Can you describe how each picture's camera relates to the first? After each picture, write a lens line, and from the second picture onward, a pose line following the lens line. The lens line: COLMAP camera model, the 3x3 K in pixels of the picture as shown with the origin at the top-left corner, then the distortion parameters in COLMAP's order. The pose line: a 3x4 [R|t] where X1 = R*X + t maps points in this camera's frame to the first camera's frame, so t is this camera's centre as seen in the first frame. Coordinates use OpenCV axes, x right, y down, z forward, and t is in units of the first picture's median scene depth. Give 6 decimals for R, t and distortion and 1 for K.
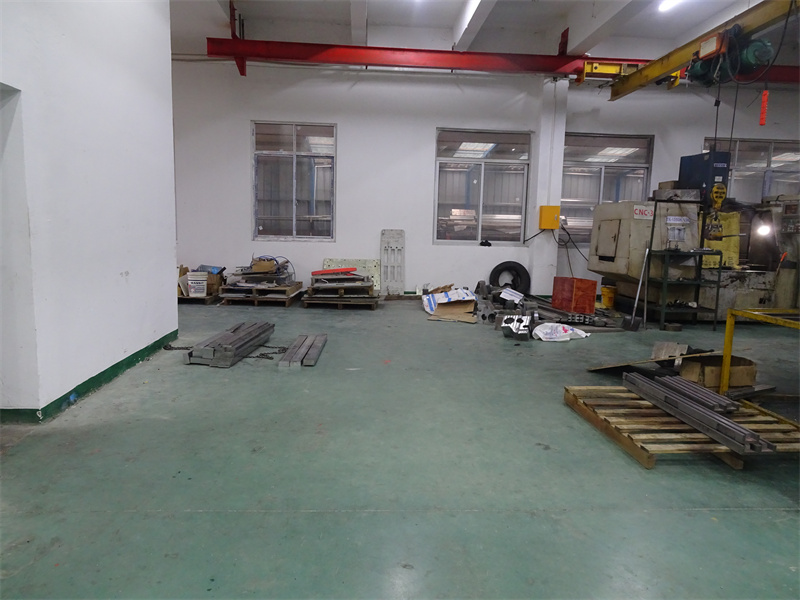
lens RADIAL K [[575.5, 0, 398.9], [0, 575.5, 303.0], [0, 0, 1]] dist [0.024994, -0.007478]
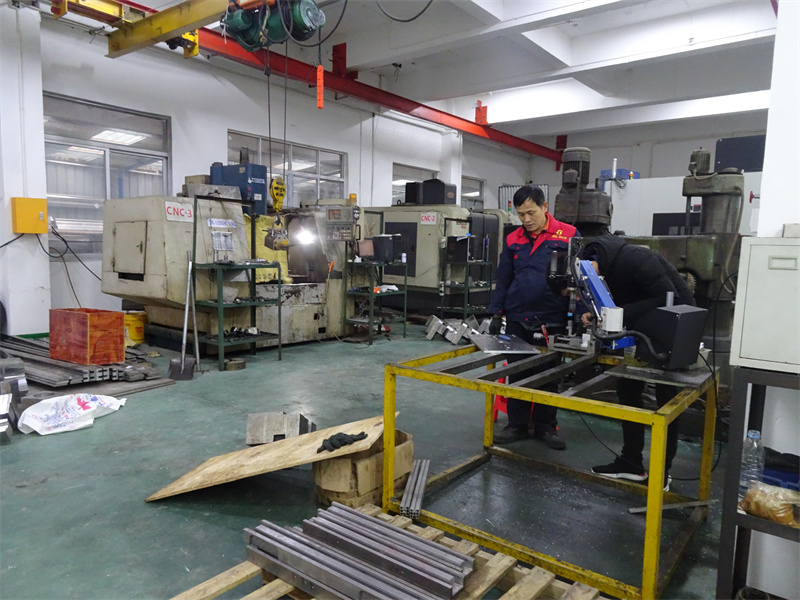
lens RADIAL K [[575.5, 0, 403.2], [0, 575.5, 301.6], [0, 0, 1]] dist [0.024994, -0.007478]
pose [[0.680744, -0.079816, 0.728160, 0.075127], [0.088779, 0.995708, 0.026144, -0.037710], [-0.727122, 0.046848, 0.684908, 0.299065]]
